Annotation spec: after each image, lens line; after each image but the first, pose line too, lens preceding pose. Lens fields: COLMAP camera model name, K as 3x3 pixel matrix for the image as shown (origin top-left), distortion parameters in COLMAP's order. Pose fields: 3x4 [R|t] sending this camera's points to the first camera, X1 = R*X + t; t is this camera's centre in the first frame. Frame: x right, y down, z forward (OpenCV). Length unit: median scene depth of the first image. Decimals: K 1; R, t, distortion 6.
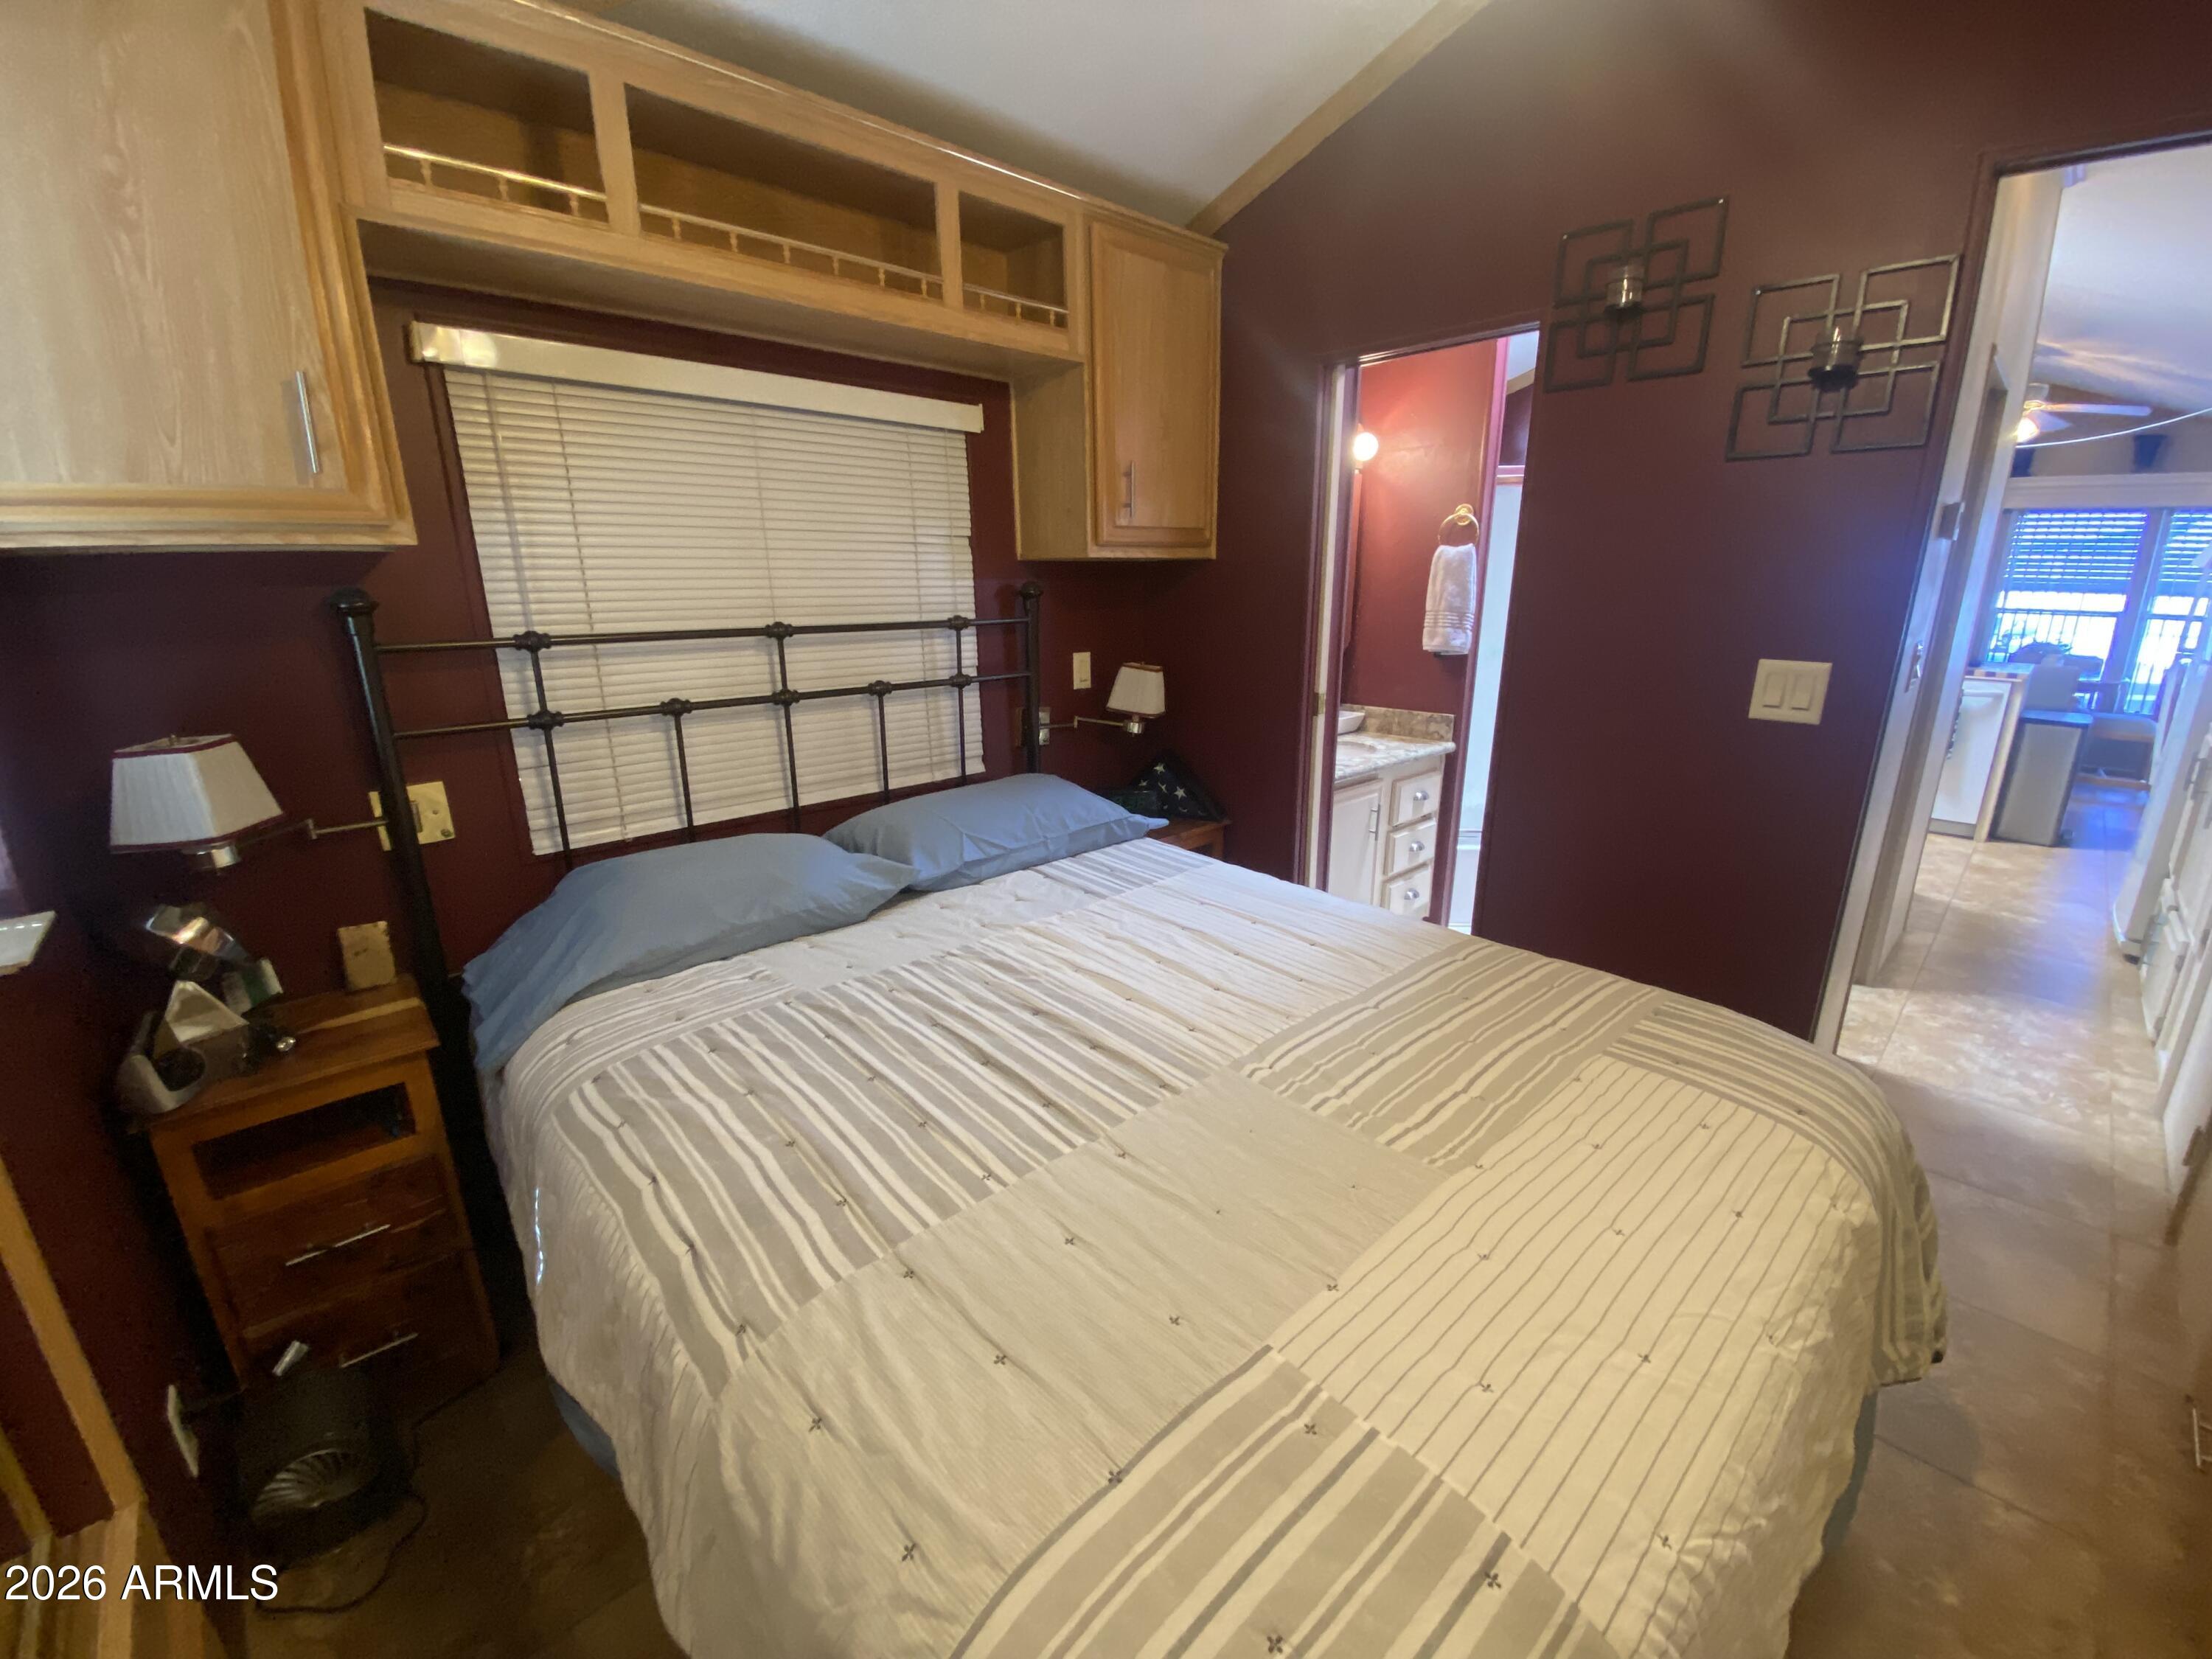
lens RADIAL K [[889.4, 0, 1106.0], [0, 889.4, 829.5], [0, 0, 1]] dist [0.017447, -0.016933]
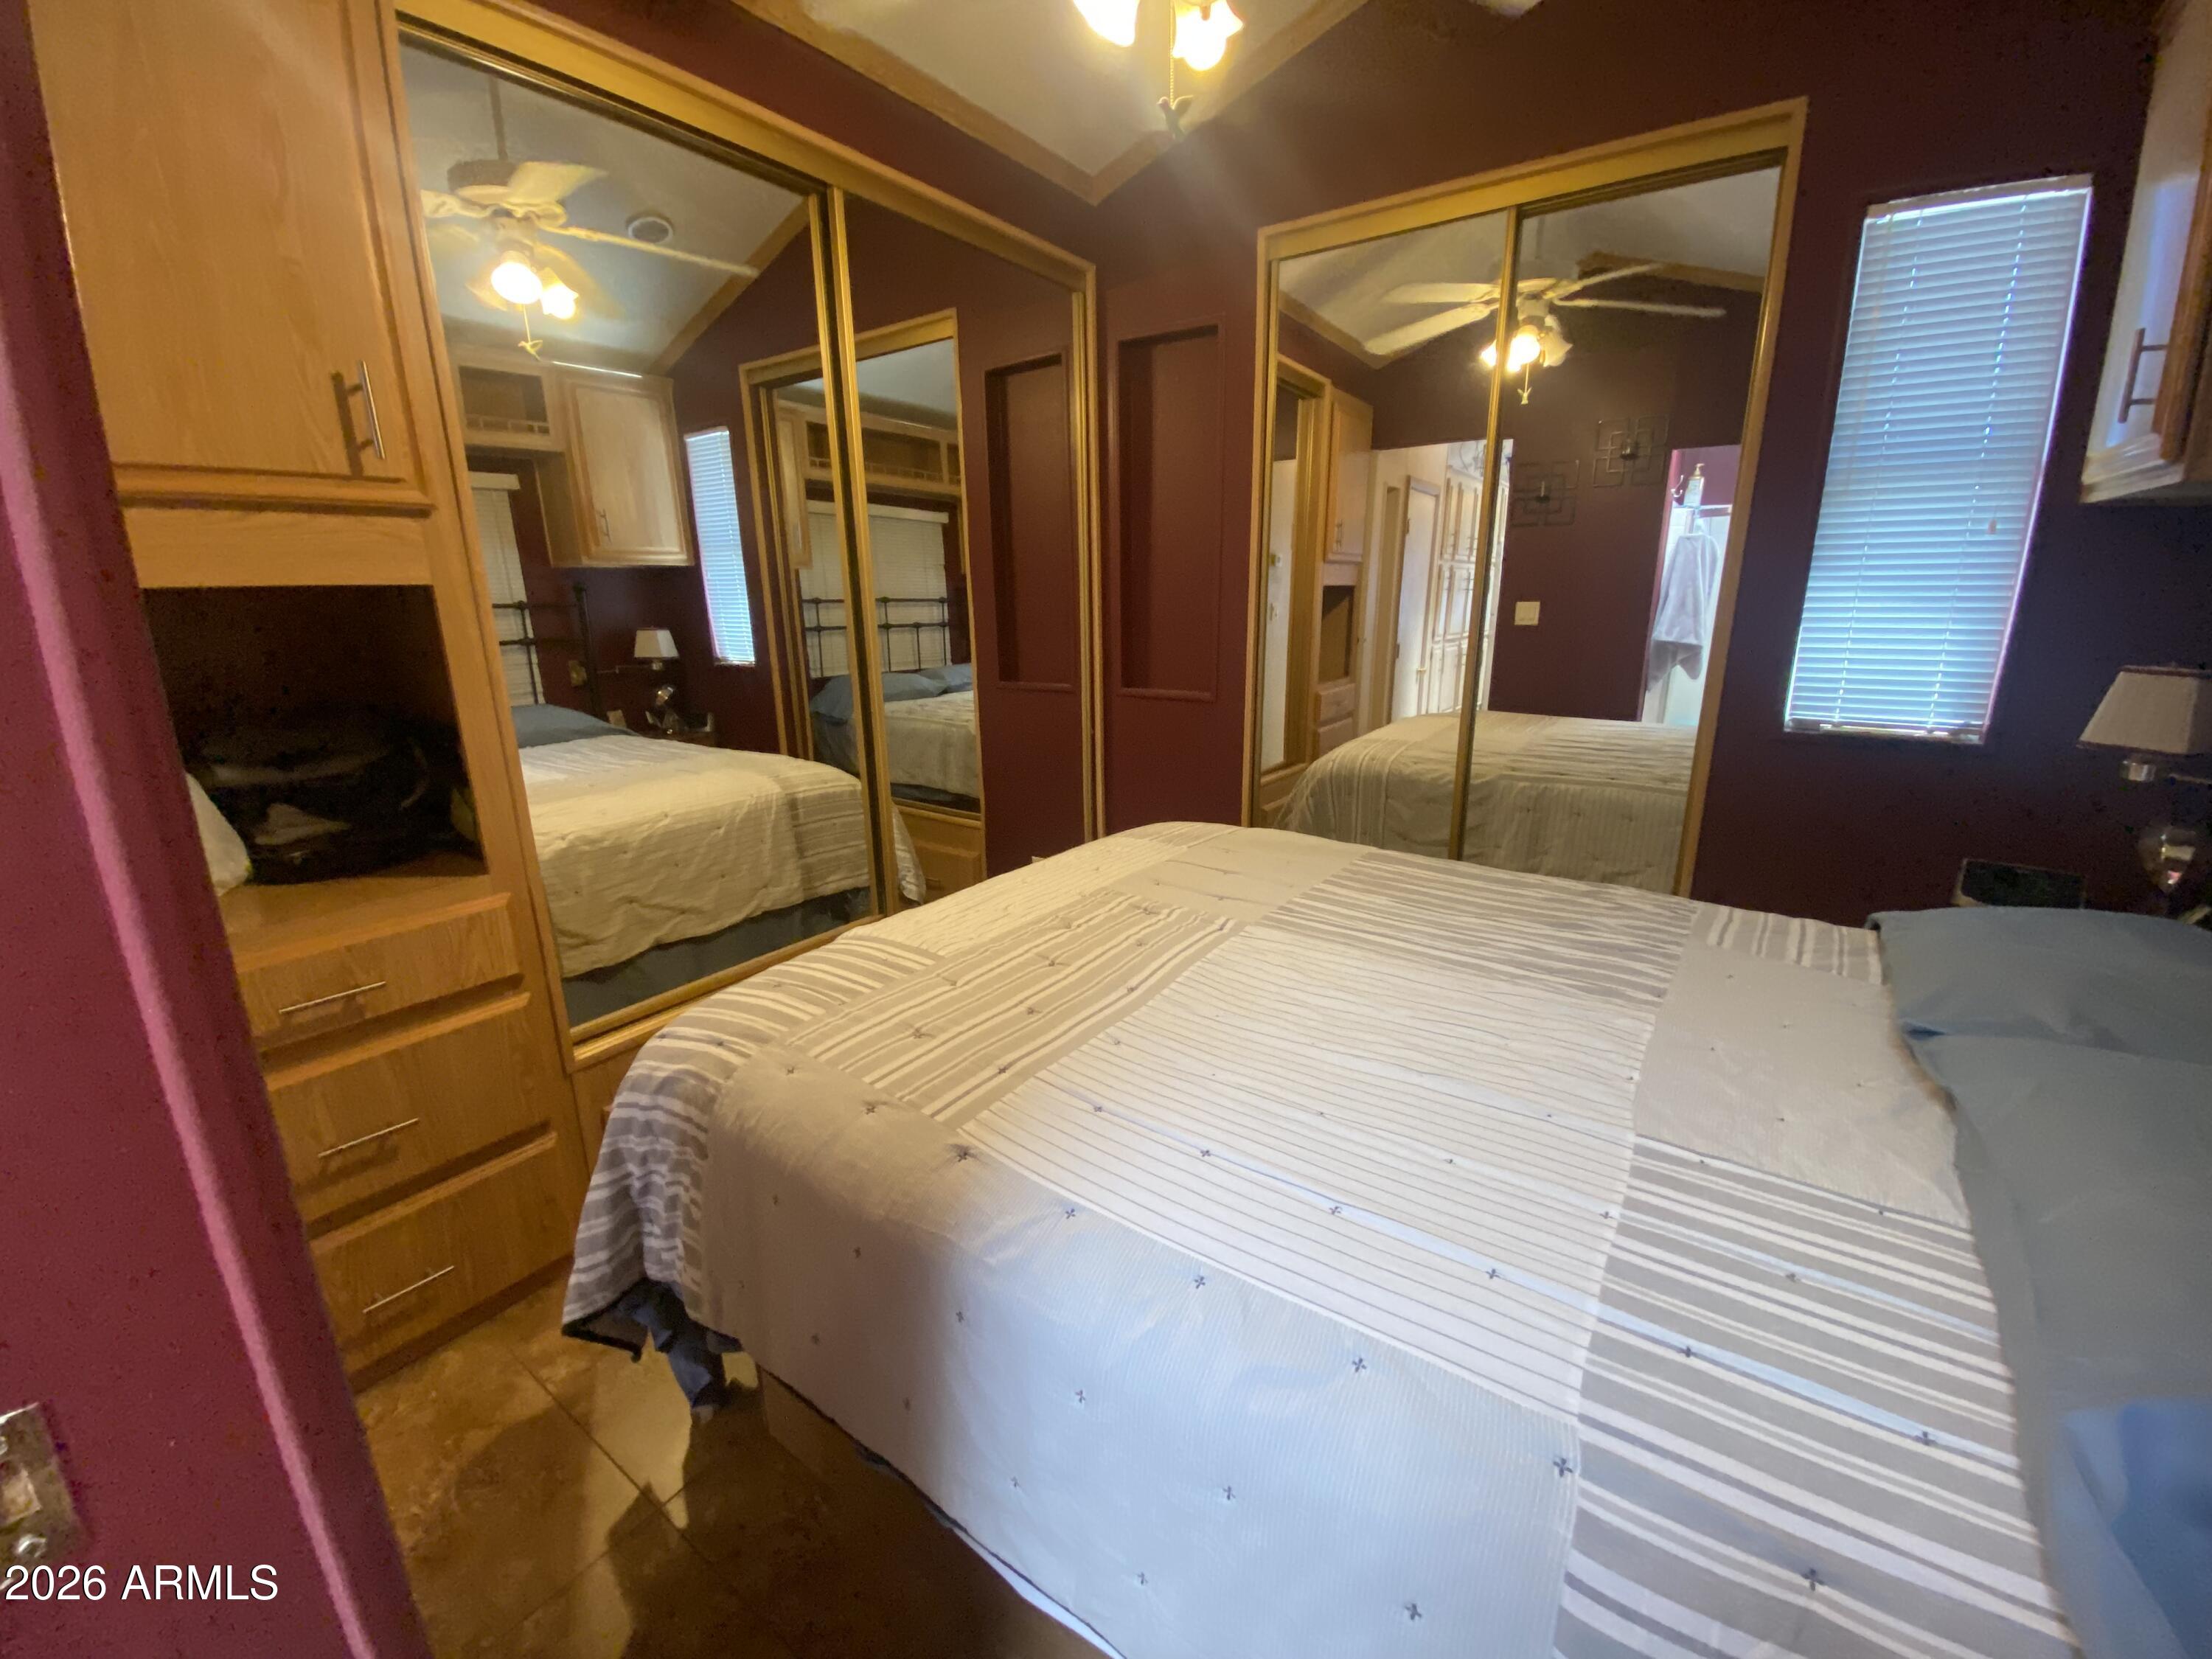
lens RADIAL K [[889.4, 0, 1106.0], [0, 889.4, 829.5], [0, 0, 1]] dist [0.017447, -0.016933]
pose [[0.979898, -0.060868, 0.189984, -0.170427], [0.067161, 0.997381, -0.026859, 0.368152], [-0.187852, 0.039078, 0.981420, -1.097008]]
